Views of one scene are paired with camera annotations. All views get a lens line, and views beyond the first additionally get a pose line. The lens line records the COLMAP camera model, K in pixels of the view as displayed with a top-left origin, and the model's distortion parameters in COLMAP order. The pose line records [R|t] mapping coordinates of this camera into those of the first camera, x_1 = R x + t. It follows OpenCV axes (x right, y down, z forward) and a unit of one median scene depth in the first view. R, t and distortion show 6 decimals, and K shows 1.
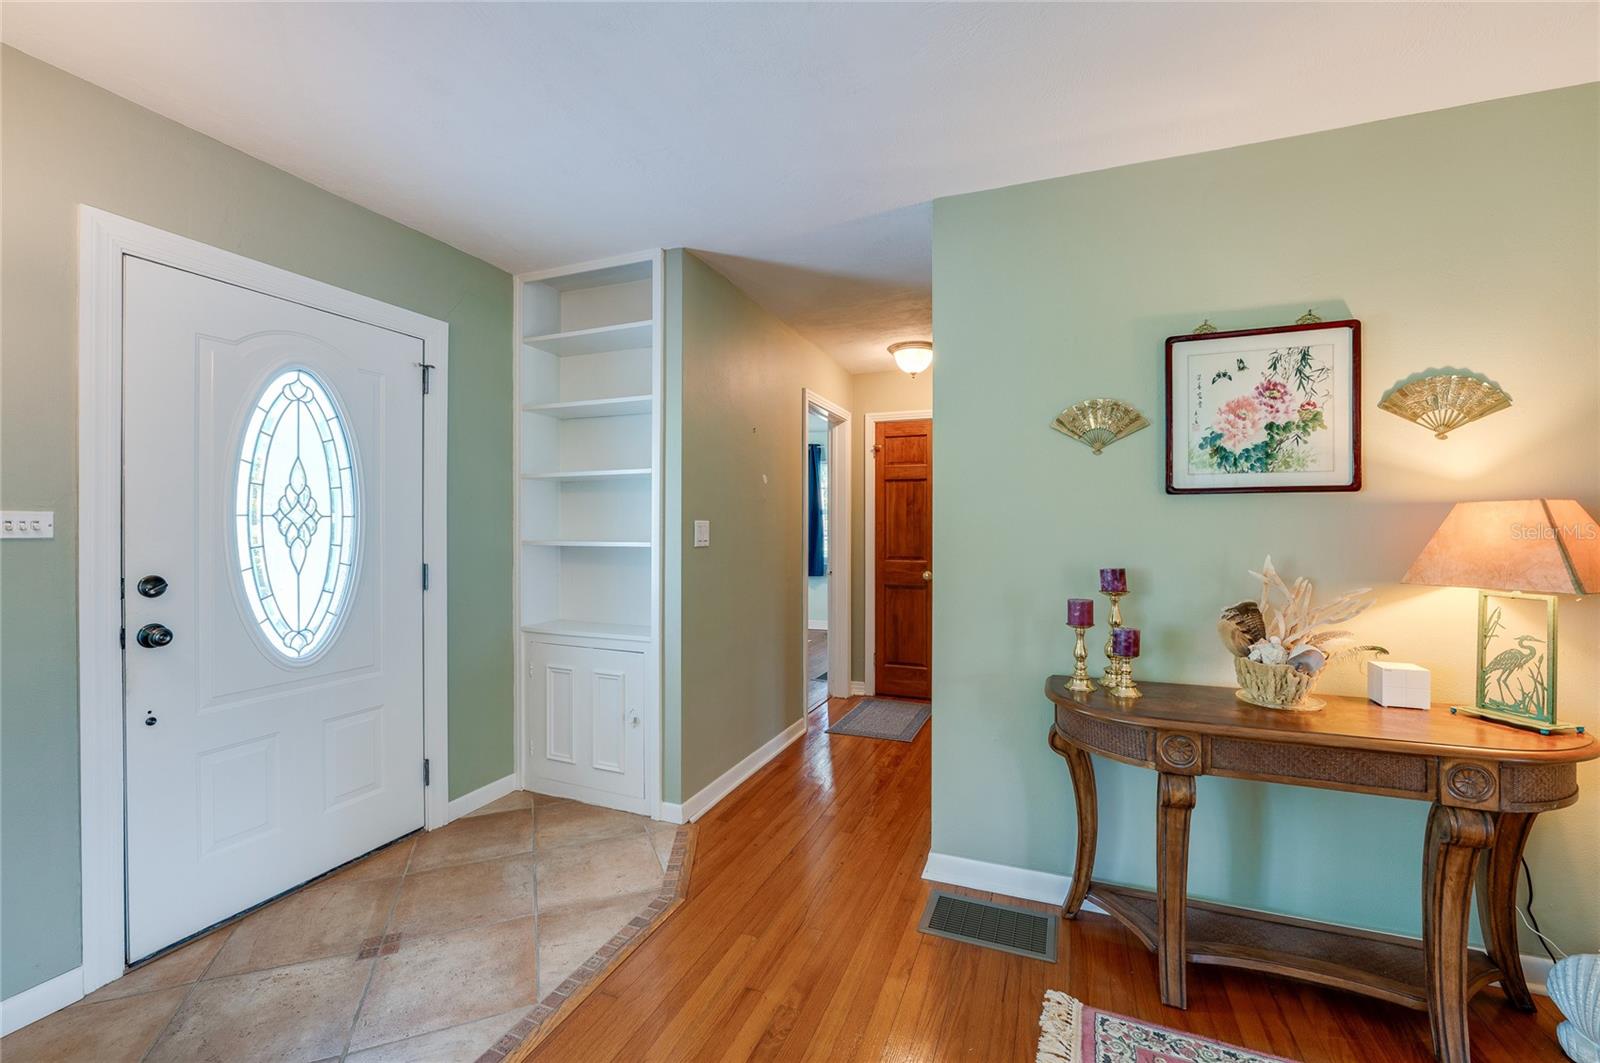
lens RADIAL K [[663.1, 0, 808.7], [0, 663.1, 527.4], [0, 0, 1]] dist [-0.018749, 0.000096]
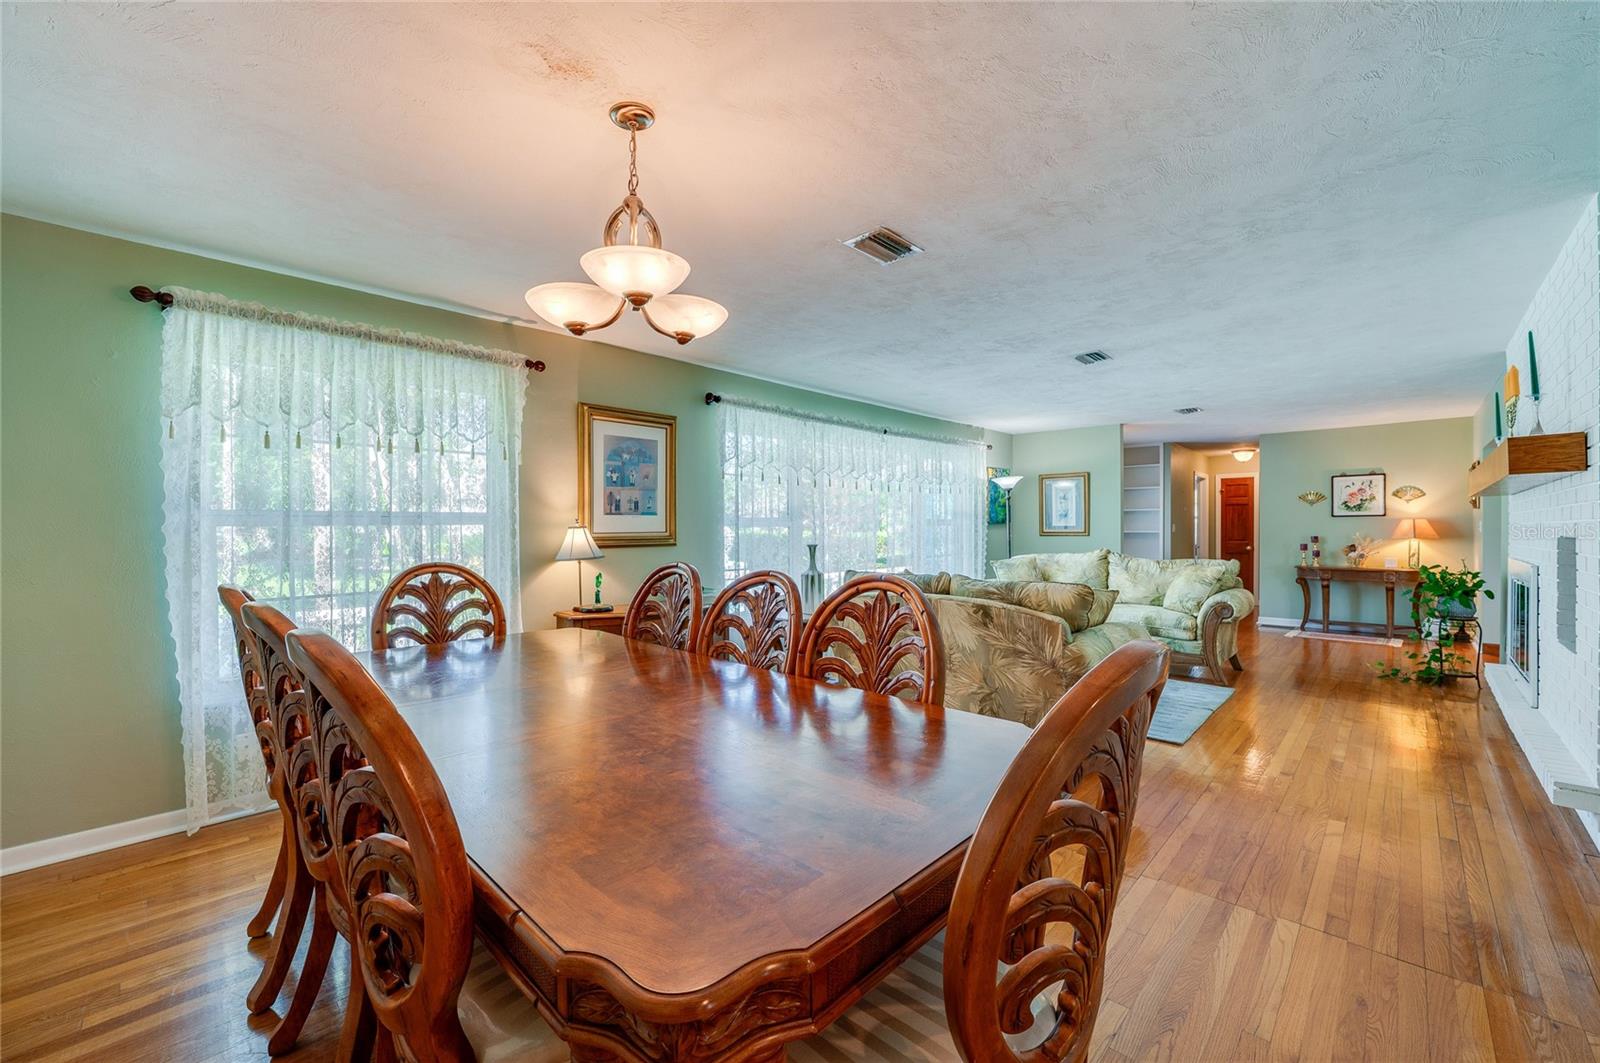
lens RADIAL K [[663.1, 0, 804.3], [0, 663.1, 529.8], [0, 0, 1]] dist [-0.018749, 0.000096]
pose [[0.930419, -0.000249, -0.366497, -0.916472], [0.001909, 0.999989, 0.004167, 0.004570], [0.366492, -0.004576, 0.930410, -3.673870]]
